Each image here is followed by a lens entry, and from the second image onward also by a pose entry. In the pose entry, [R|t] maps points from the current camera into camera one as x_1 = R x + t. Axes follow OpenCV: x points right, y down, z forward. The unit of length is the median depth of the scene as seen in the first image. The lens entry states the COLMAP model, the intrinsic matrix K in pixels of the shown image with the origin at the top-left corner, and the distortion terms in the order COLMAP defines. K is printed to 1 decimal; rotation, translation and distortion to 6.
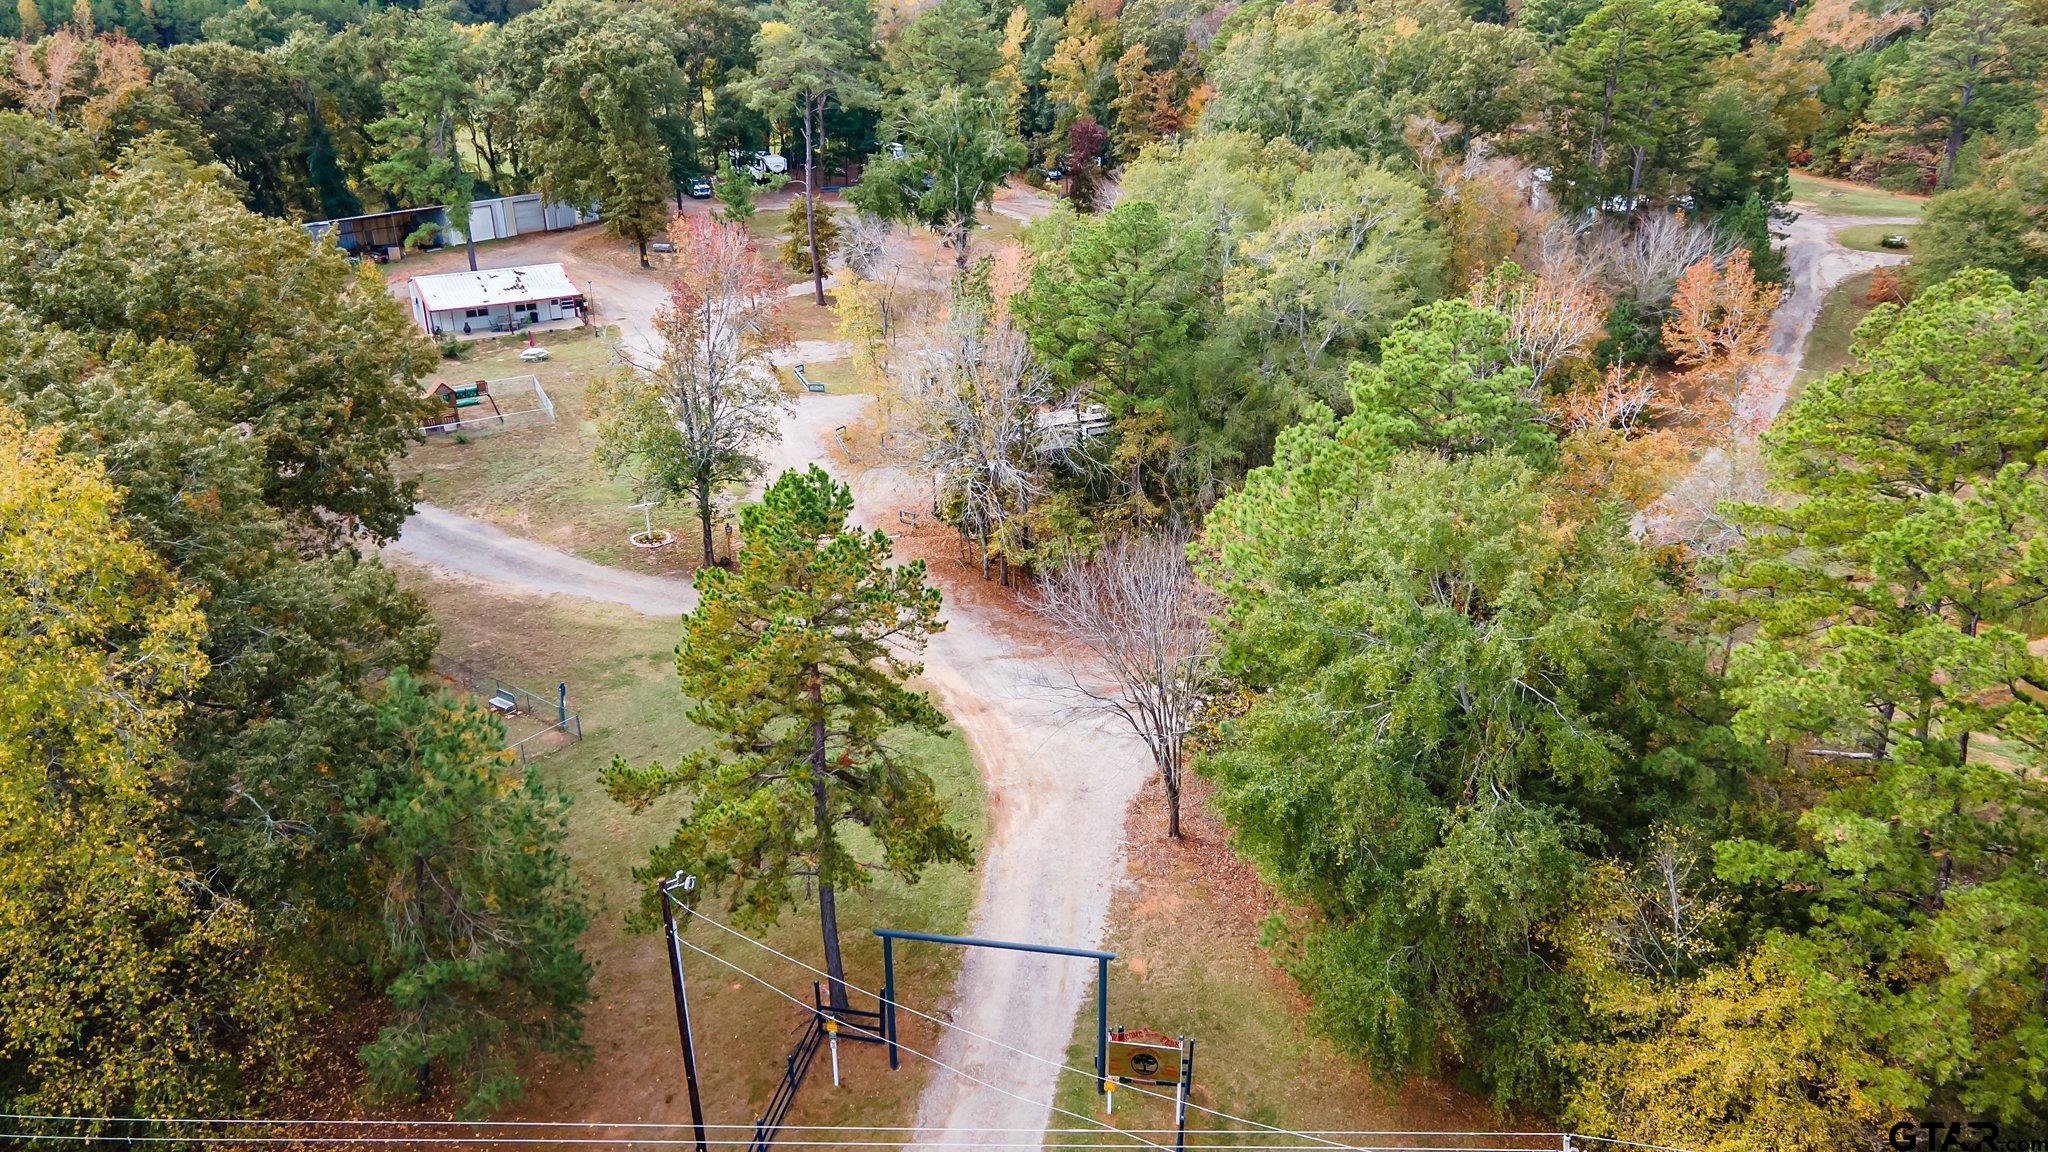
lens RADIAL K [[1444.6, 0, 1031.4], [0, 1444.6, 588.7], [0, 0, 1]] dist [0.032096, 0.012964]
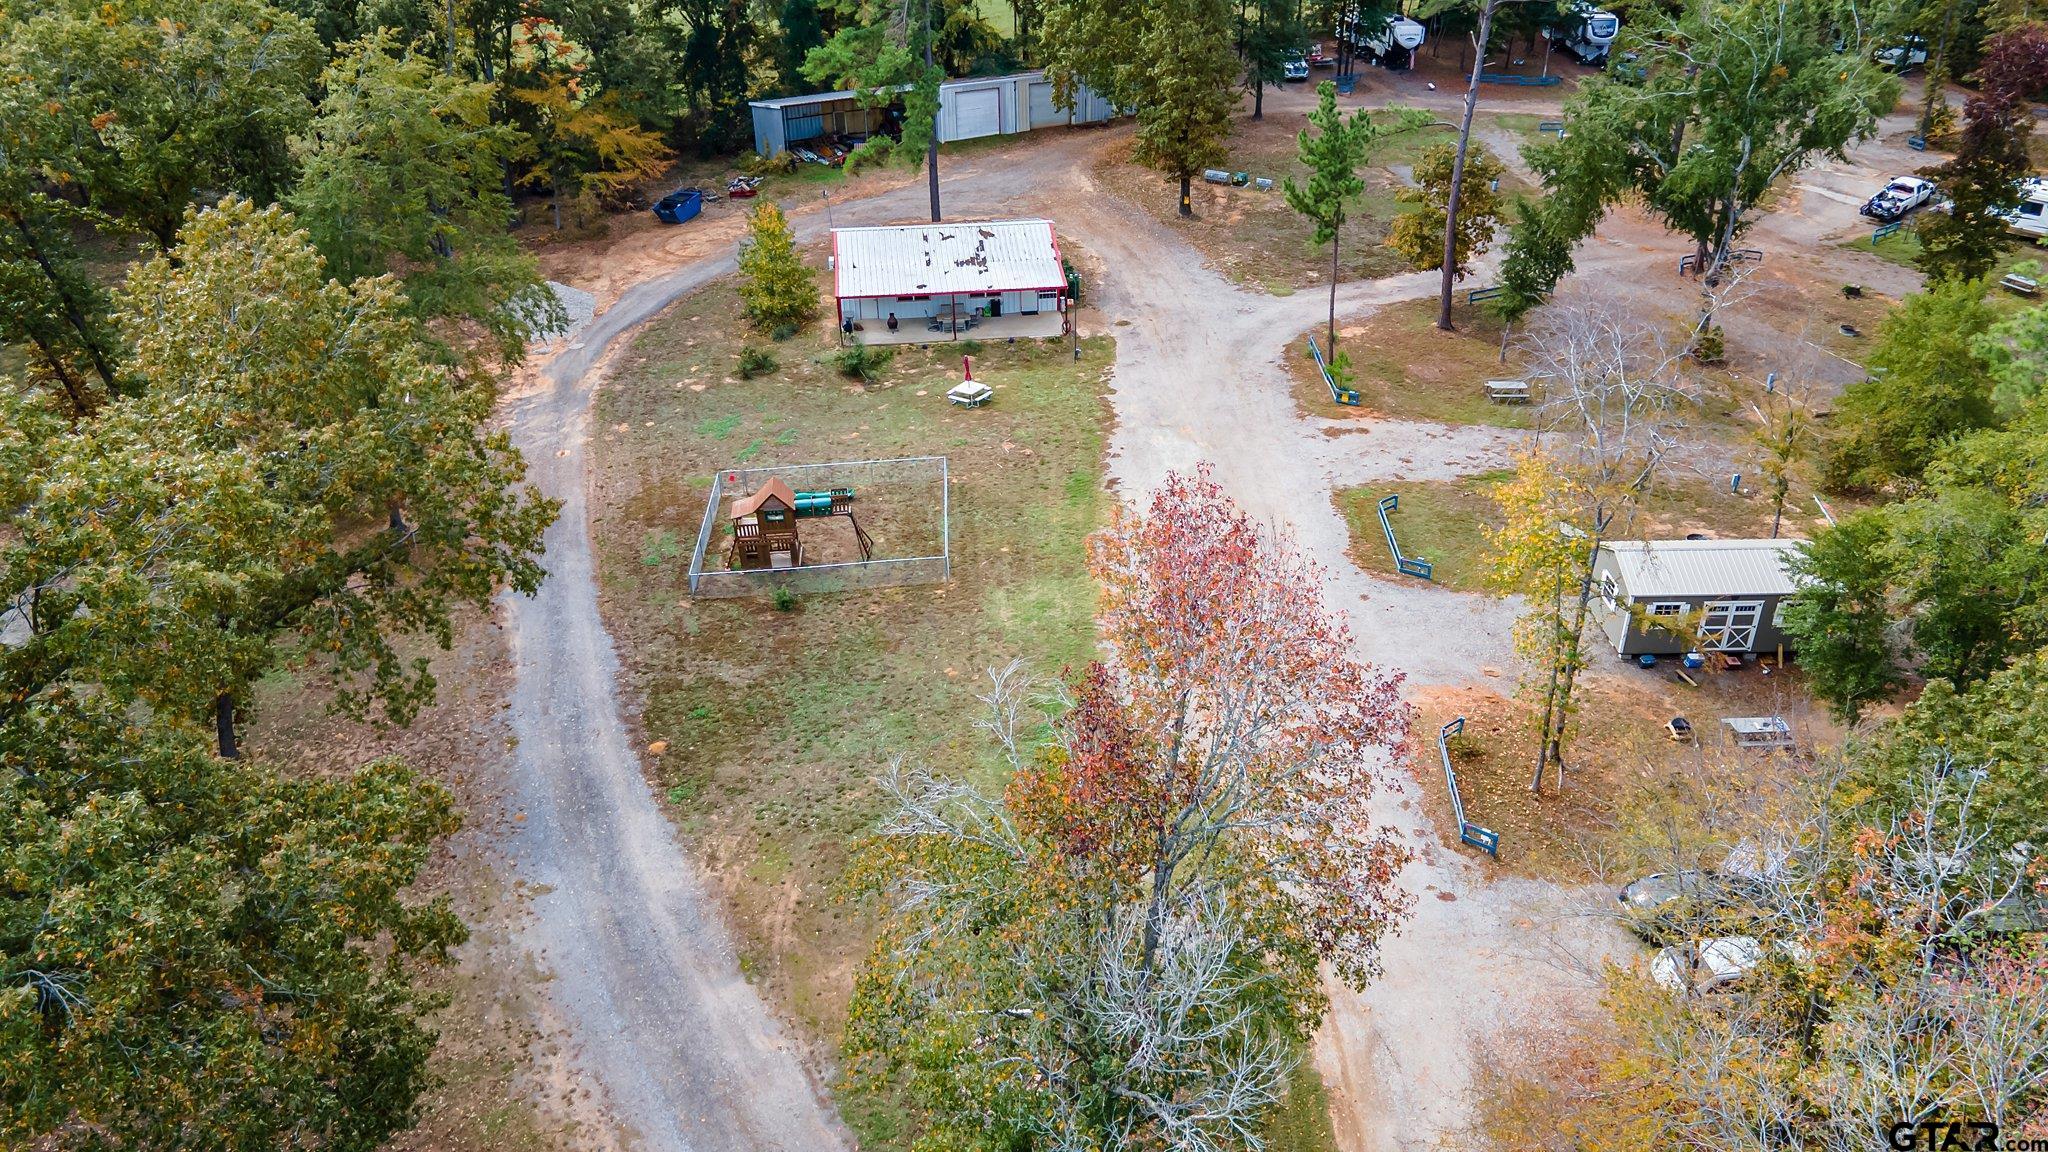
lens RADIAL K [[1444.6, 0, 1068.9], [0, 1444.6, 580.5], [0, 0, 1]] dist [0.032096, 0.012964]
pose [[0.930220, 0.191415, -0.313131, -0.125702], [-0.150913, 0.977244, 0.149064, -0.245885], [0.334539, -0.091406, 0.937939, 0.573245]]
